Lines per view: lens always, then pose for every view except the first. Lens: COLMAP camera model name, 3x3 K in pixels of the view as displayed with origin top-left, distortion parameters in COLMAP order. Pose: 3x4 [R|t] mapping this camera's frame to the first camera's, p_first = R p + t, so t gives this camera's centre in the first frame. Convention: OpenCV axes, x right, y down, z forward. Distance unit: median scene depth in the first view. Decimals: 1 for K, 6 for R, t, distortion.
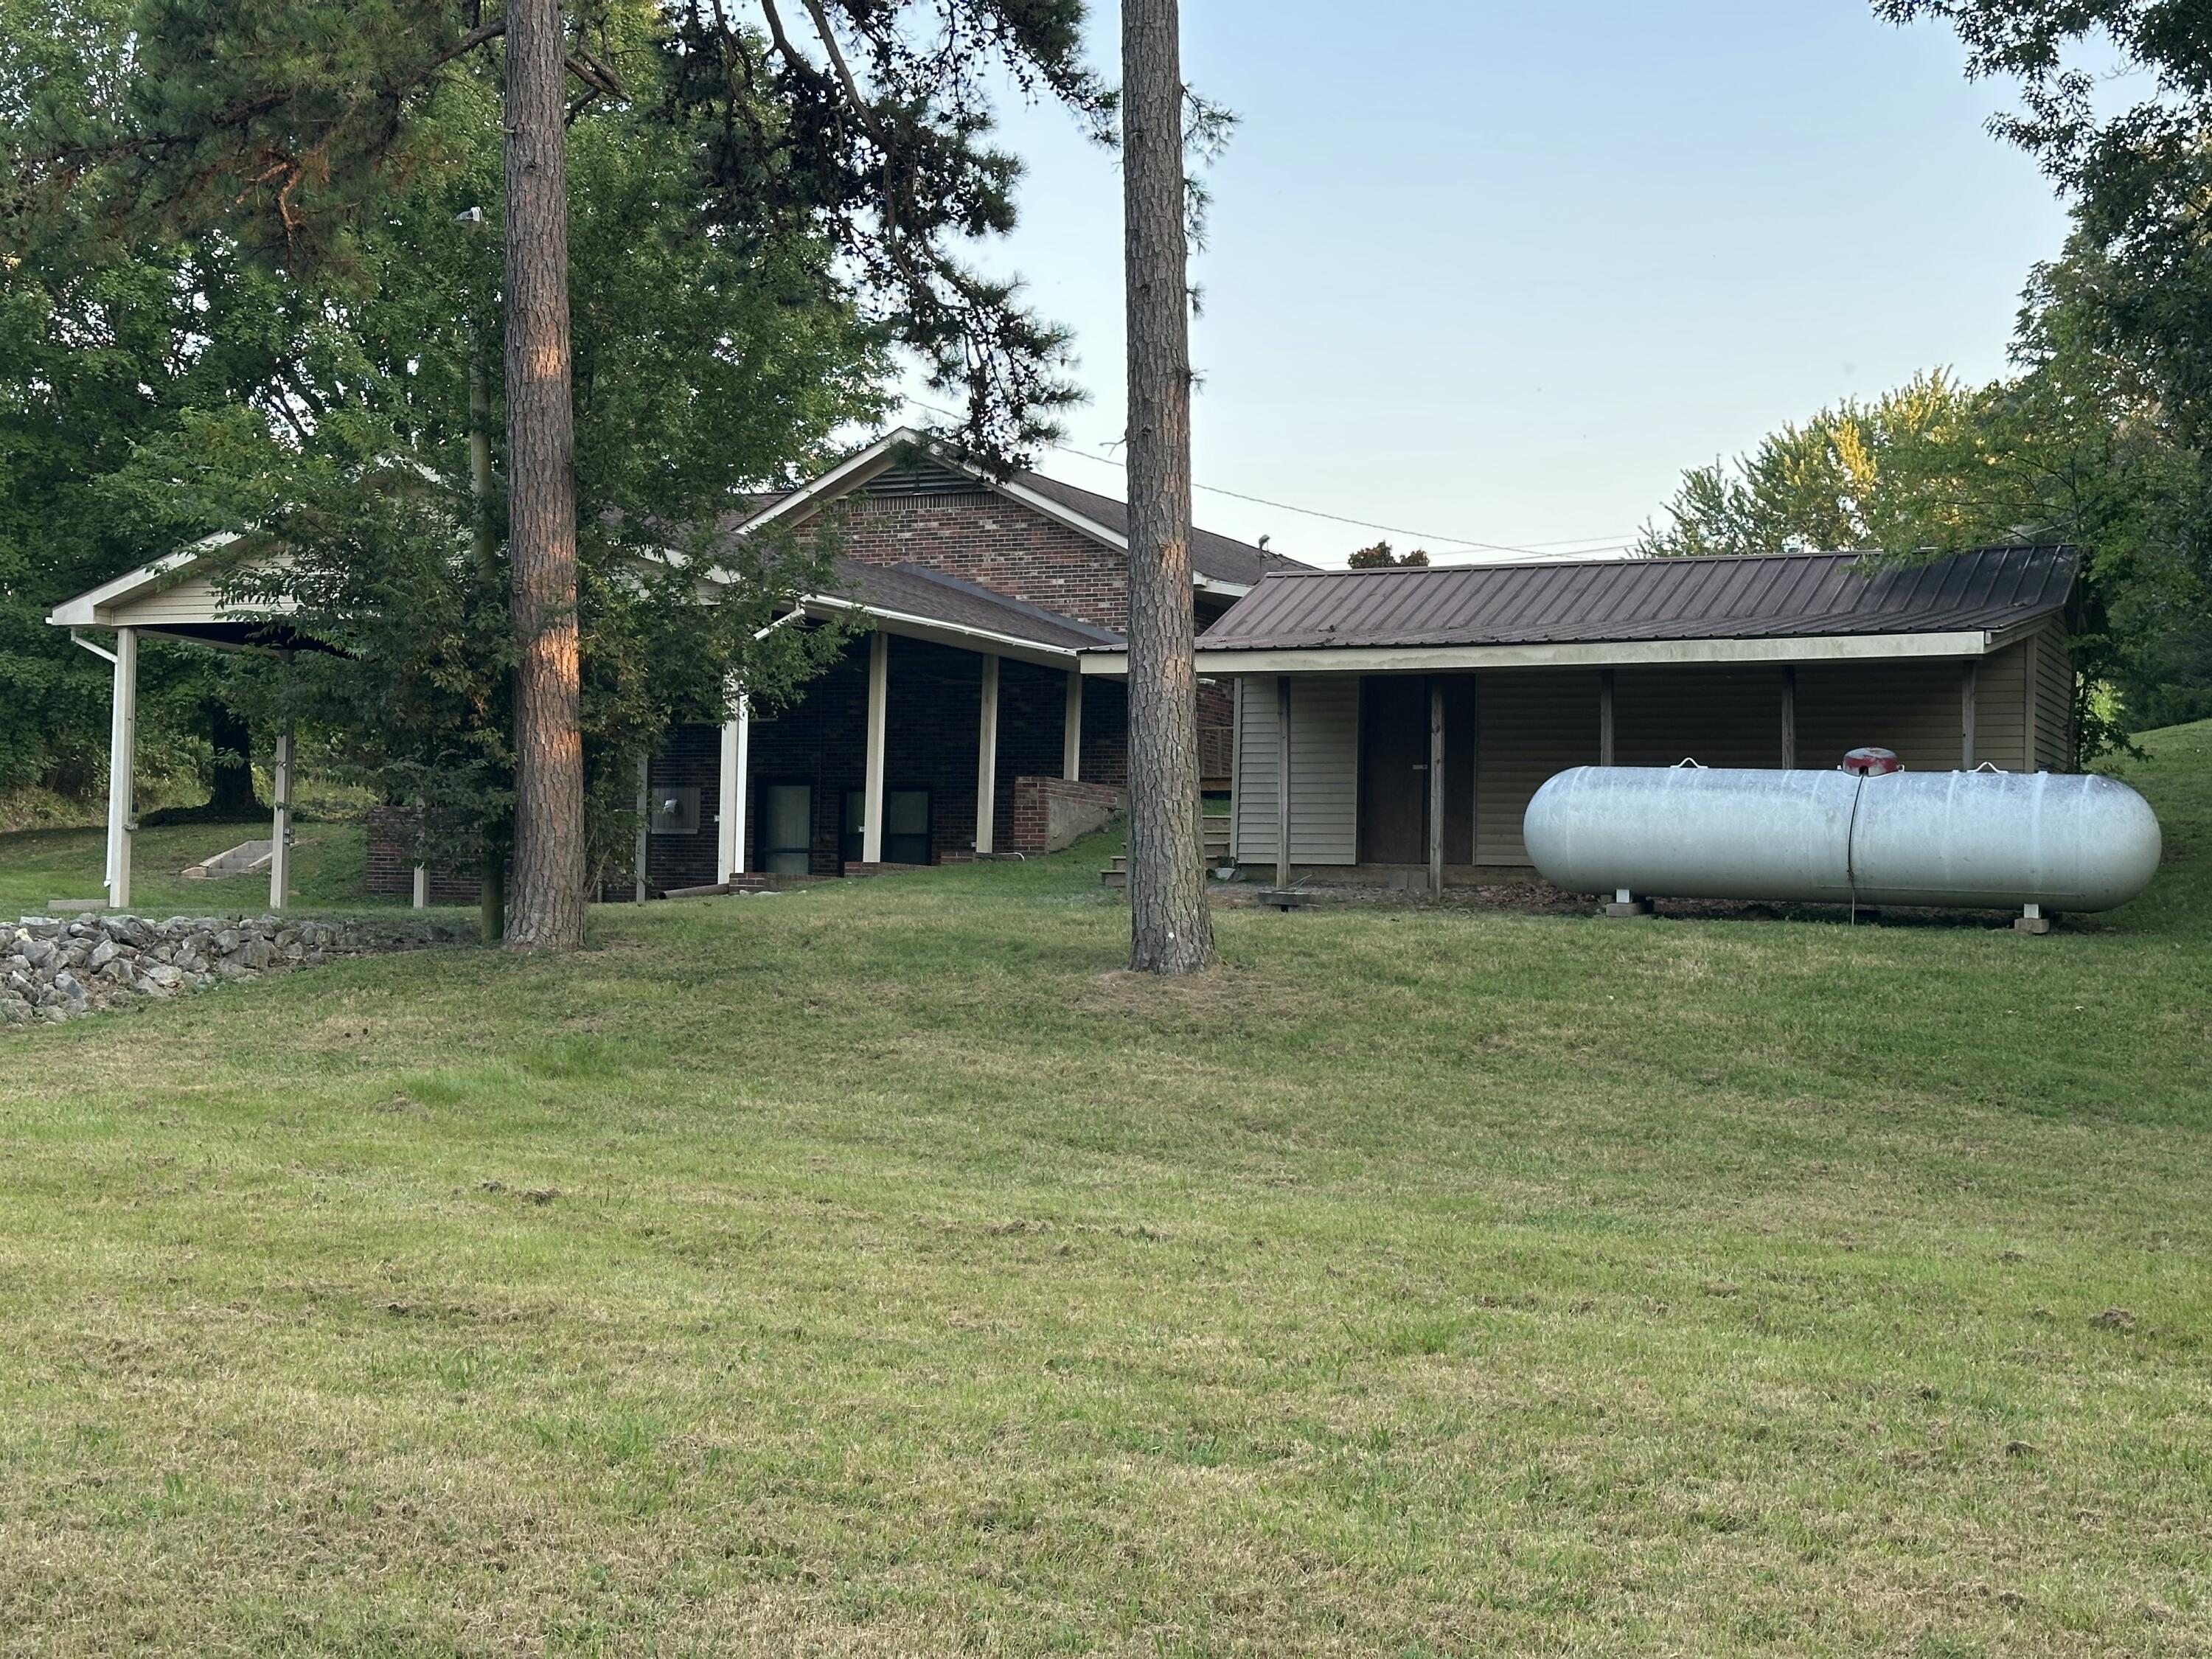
lens RADIAL K [[3143.9, 0, 1106.0], [0, 3143.9, 829.5], [0, 0, 1]] dist [0.150626, -0.004768]
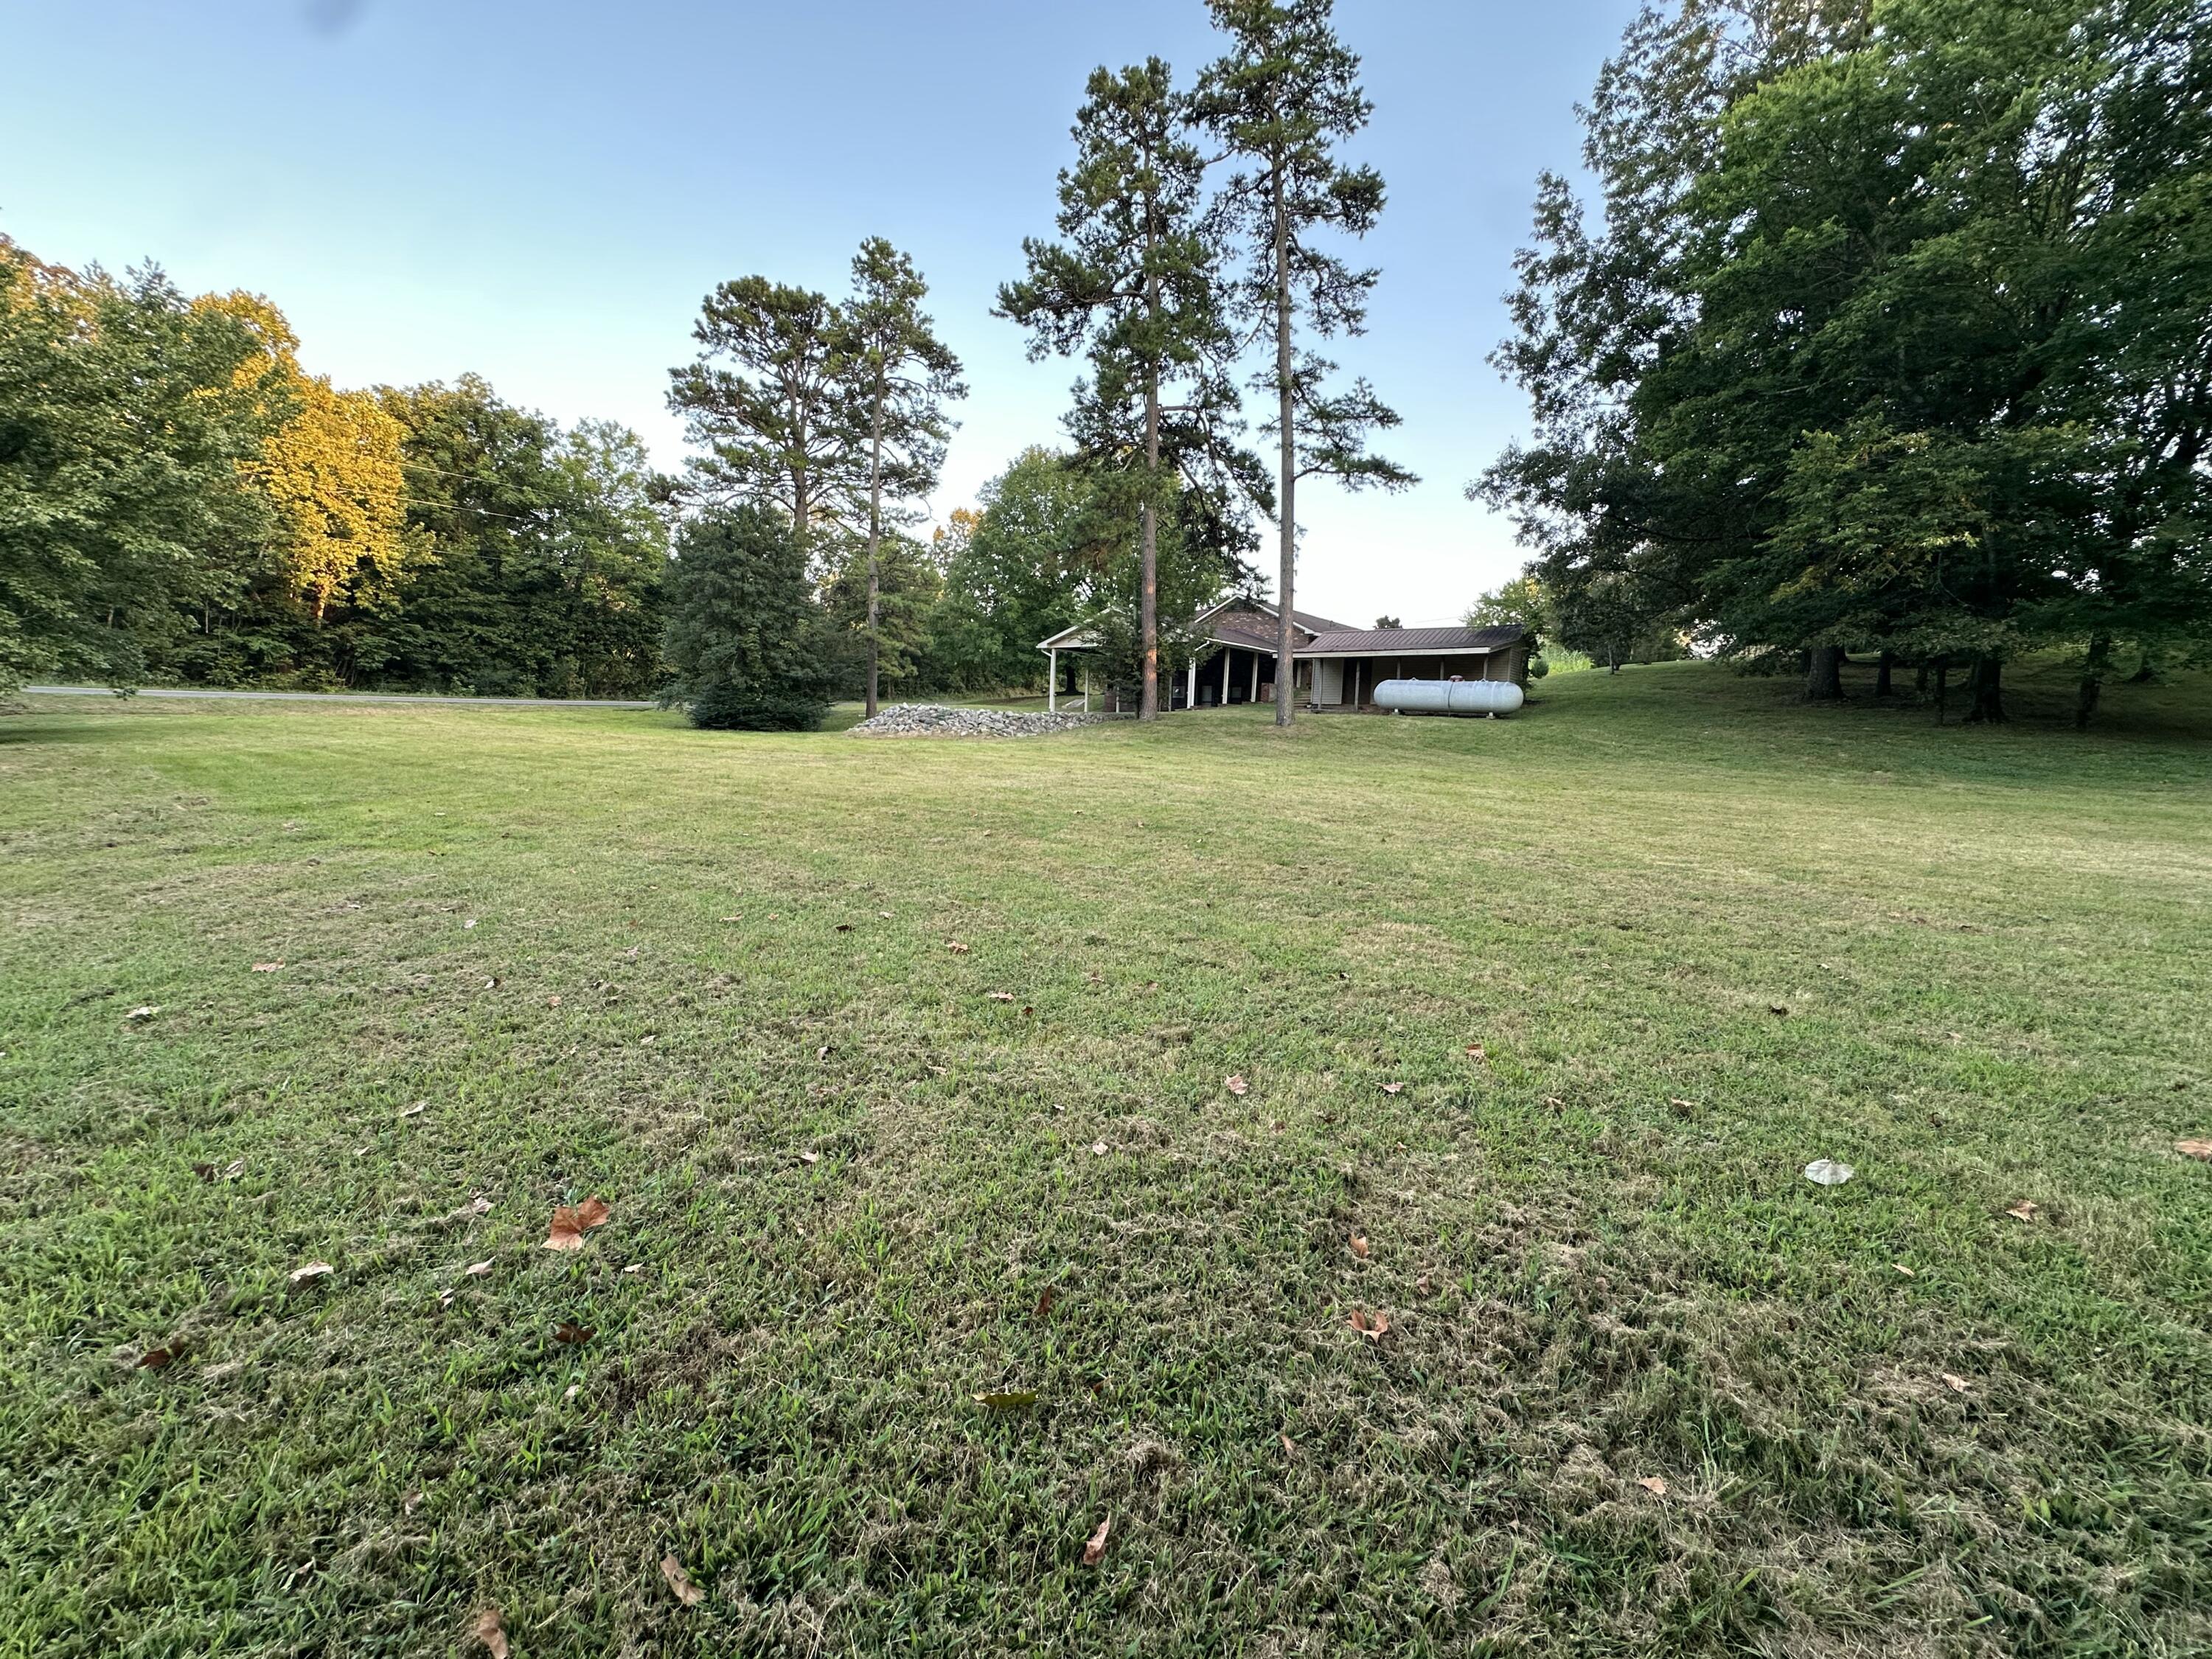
lens RADIAL K [[890.9, 0, 1106.0], [0, 890.9, 829.5], [0, 0, 1]] dist [-0.001109, -0.000002]
pose [[0.976223, 0.034520, -0.214002, 0.038043], [-0.003430, 0.989575, 0.143976, 0.007214], [0.216741, -0.139819, 0.966165, -0.244149]]
